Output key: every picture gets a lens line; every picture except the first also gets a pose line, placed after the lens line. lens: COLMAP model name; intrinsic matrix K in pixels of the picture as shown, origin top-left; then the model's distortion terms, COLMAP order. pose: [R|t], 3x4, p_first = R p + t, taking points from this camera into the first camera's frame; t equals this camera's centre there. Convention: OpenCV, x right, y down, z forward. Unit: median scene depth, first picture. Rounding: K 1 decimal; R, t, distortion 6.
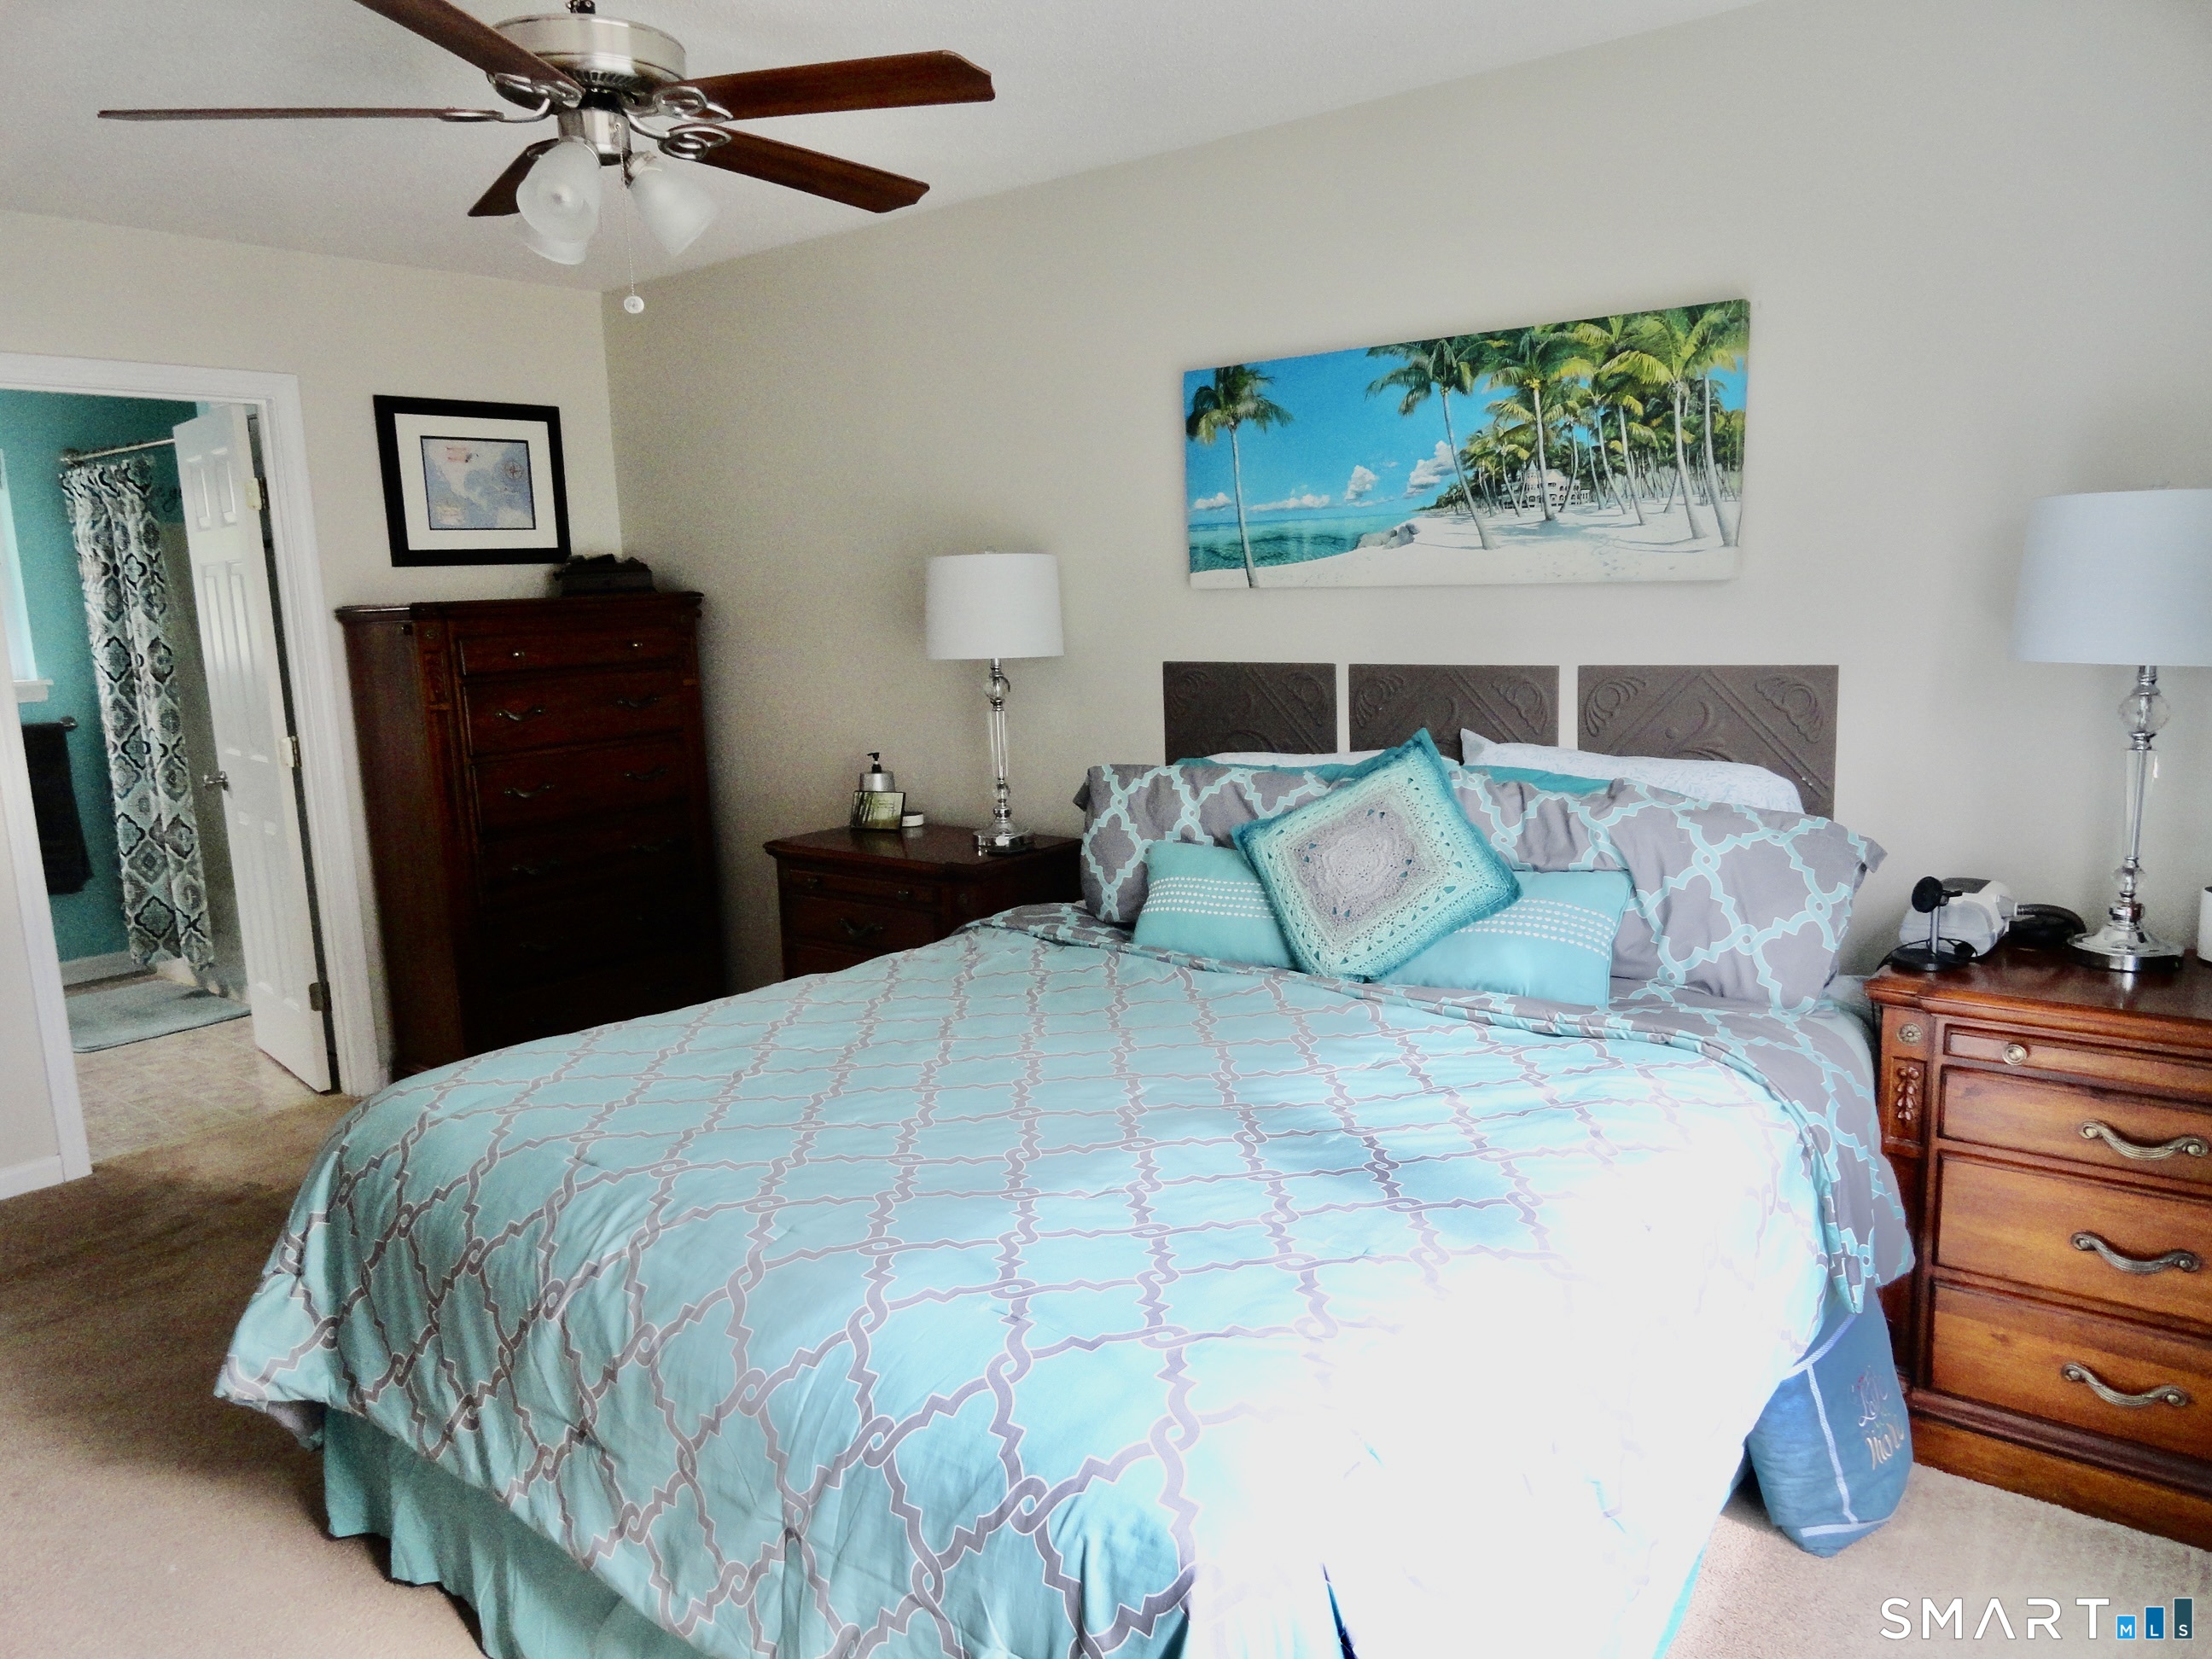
lens RADIAL K [[1528.7, 0, 1116.6], [0, 1528.7, 833.4], [0, 0, 1]] dist [-0.005963, 0.007398]
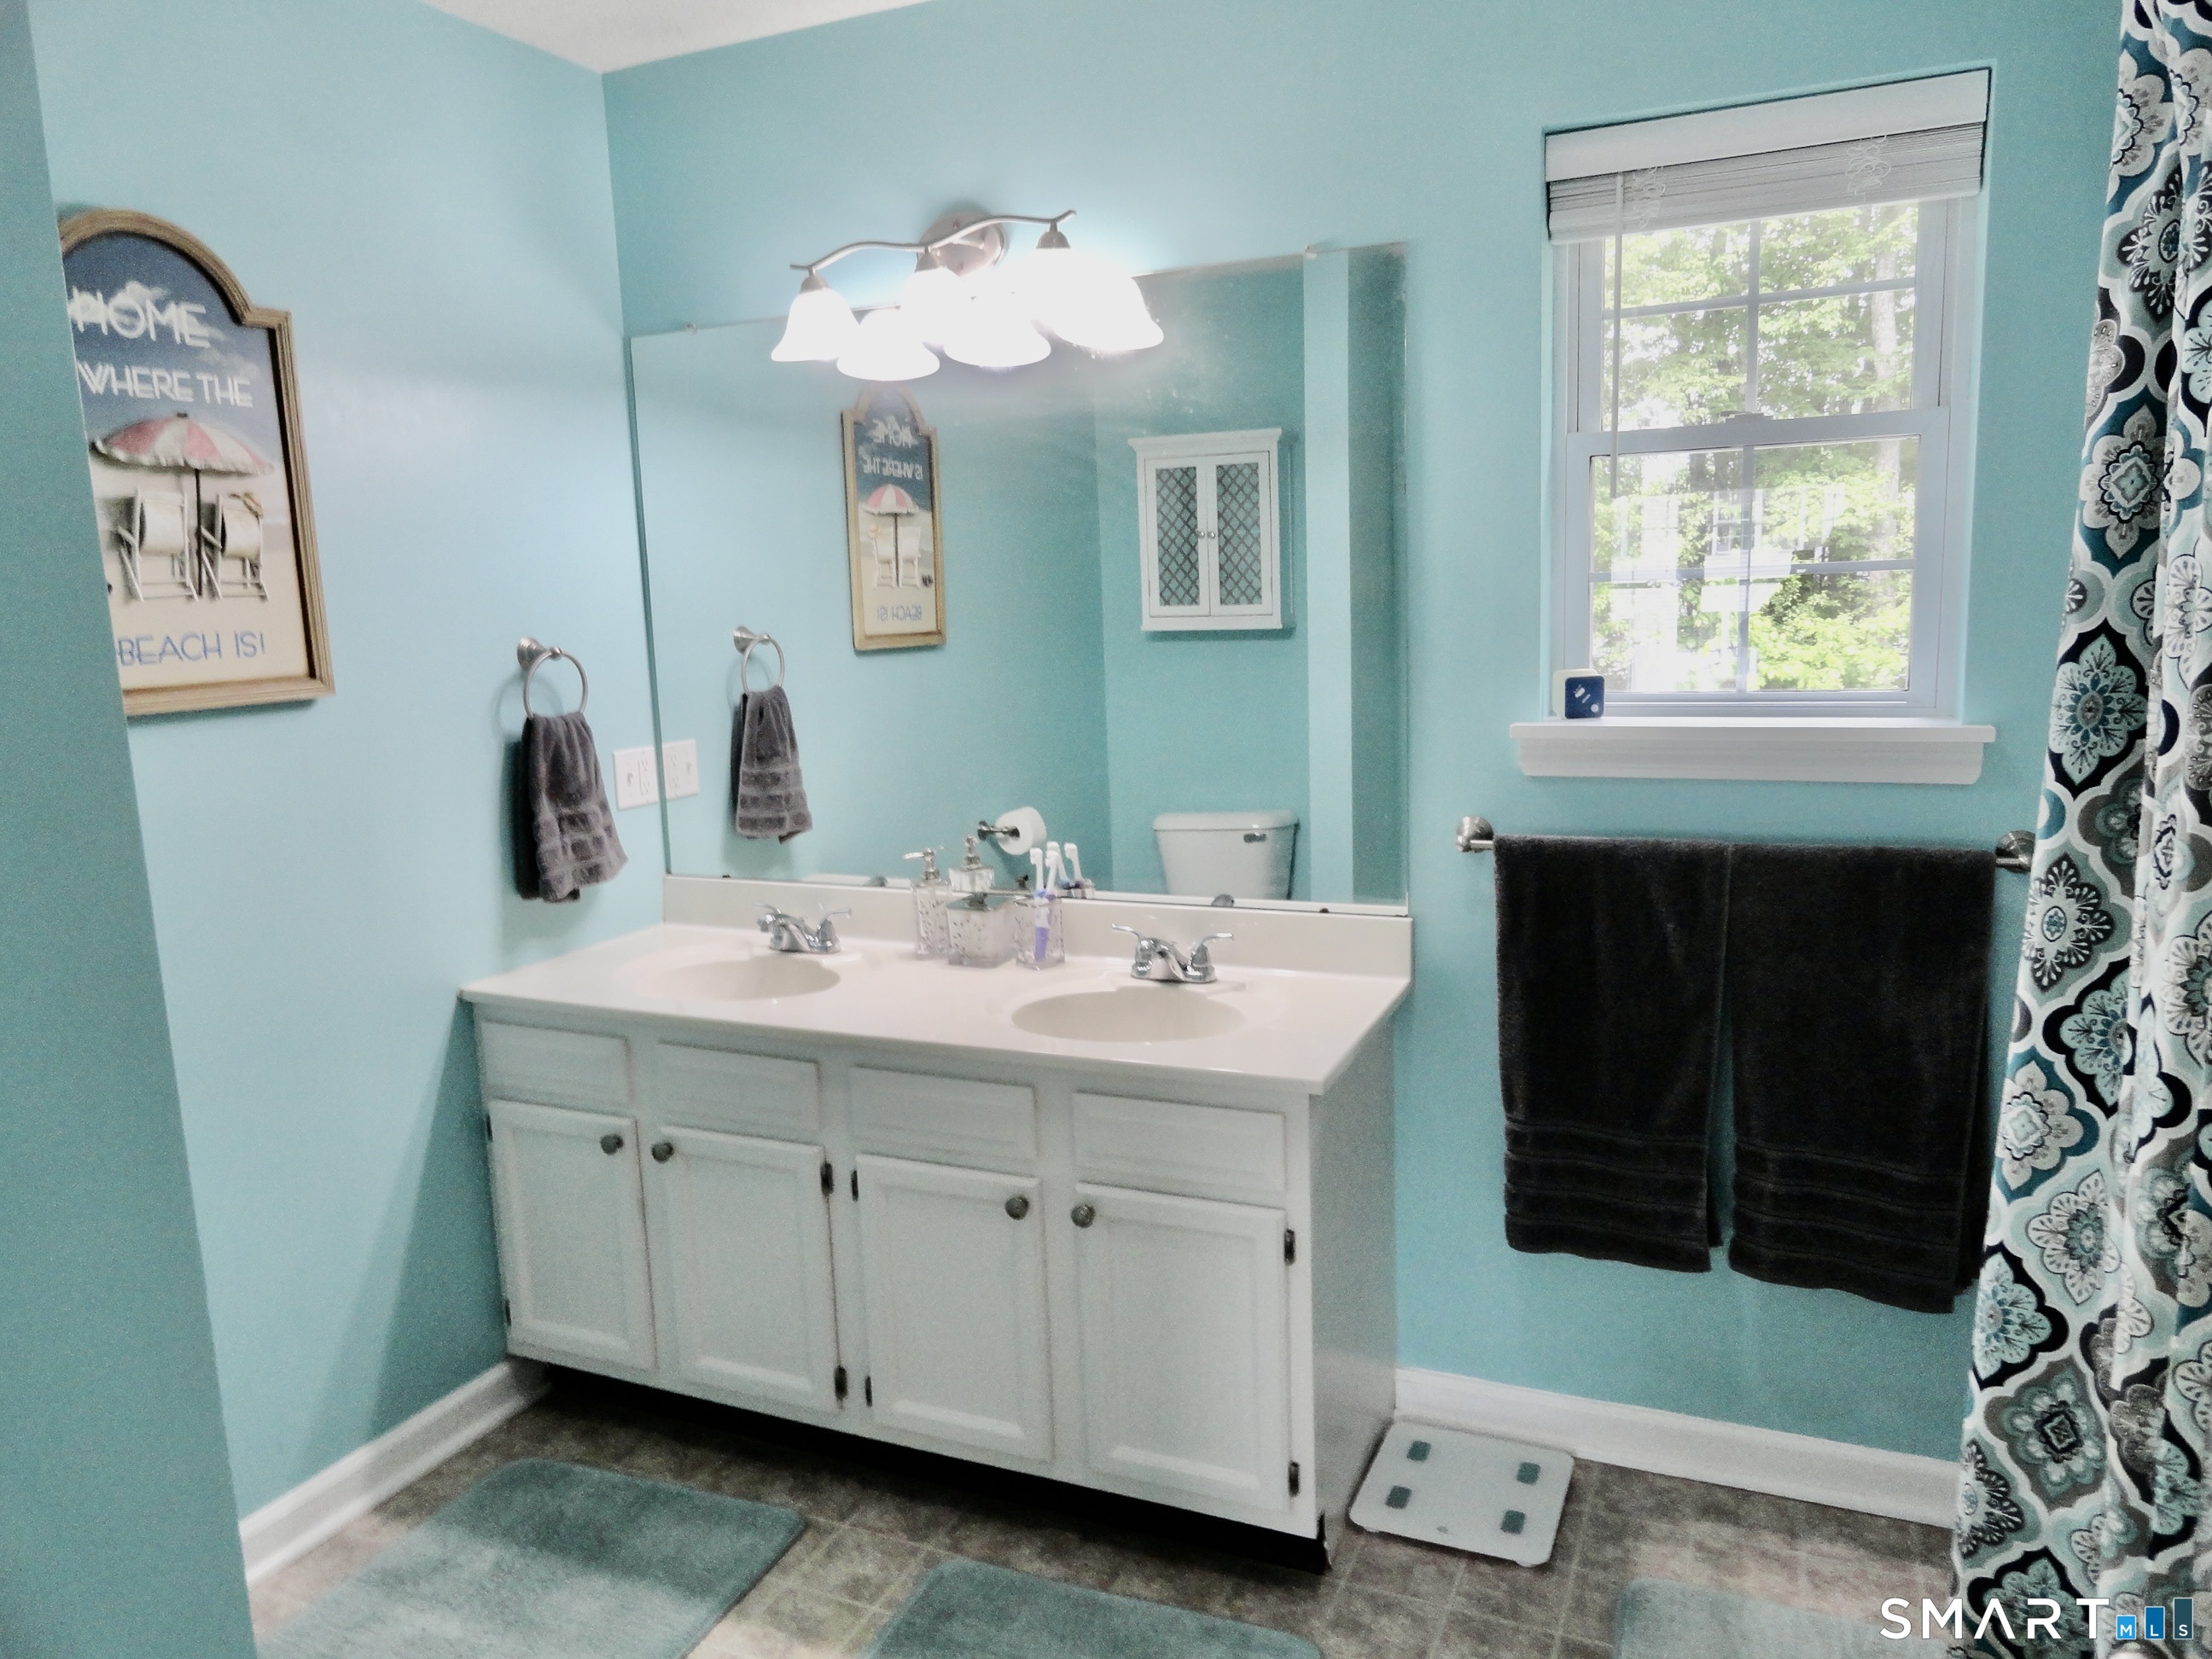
lens RADIAL K [[1528.7, 0, 1112.0], [0, 1528.7, 836.0], [0, 0, 1]] dist [-0.005963, 0.007398]
pose [[0.272172, 0.185131, -0.944272, -0.540194], [-0.125221, 0.979787, 0.156001, -0.136379], [0.954066, 0.075784, 0.289853, 0.921356]]
